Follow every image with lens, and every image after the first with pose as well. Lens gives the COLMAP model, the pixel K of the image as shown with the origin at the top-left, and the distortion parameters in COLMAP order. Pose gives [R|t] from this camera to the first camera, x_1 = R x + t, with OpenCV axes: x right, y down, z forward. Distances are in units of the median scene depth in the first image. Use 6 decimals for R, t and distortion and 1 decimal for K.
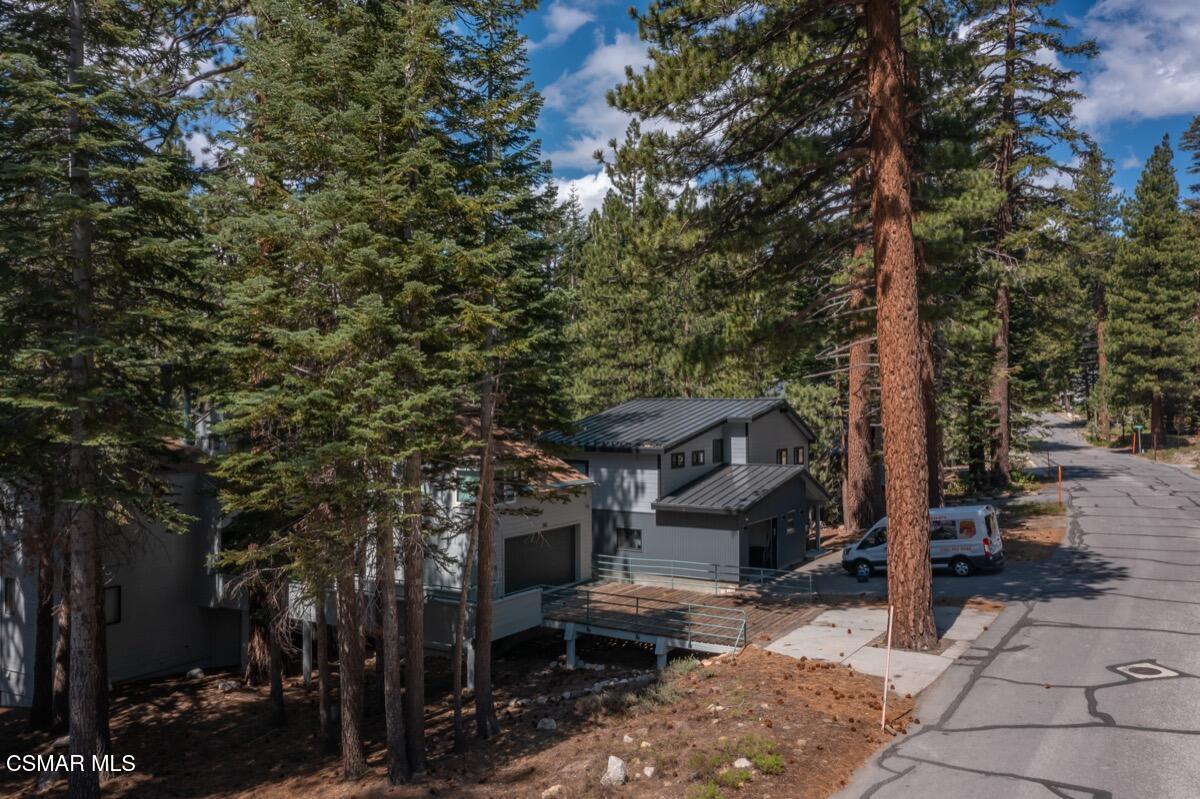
lens RADIAL K [[959.7, 0, 600.0], [0, 959.7, 399.5], [0, 0, 1]] dist [0.012978, 0.088633]
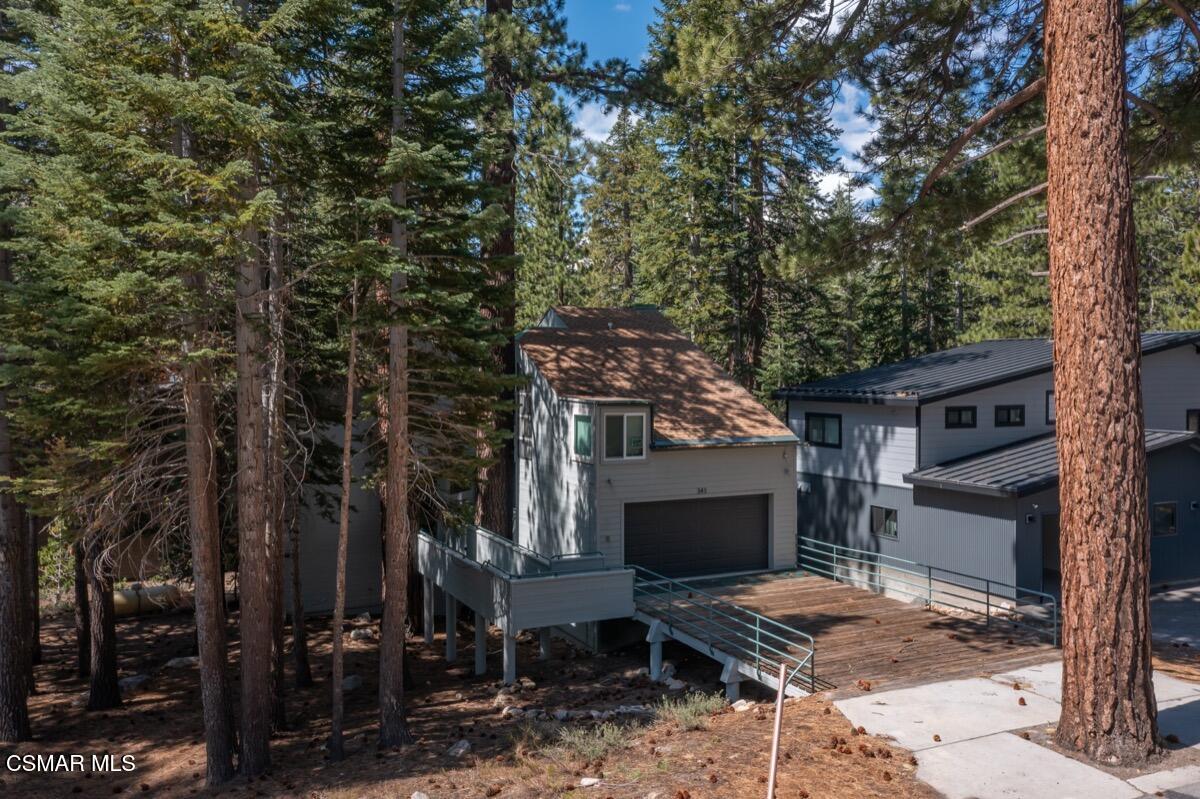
lens RADIAL K [[964.3, 0, 600.0], [0, 964.3, 399.5], [0, 0, 1]] dist [0.036901, 0.010279]
pose [[0.835220, 0.013997, -0.549738, 0.389147], [0.002471, 0.999570, 0.029204, 0.044705], [0.549911, -0.025750, 0.834826, 0.399848]]
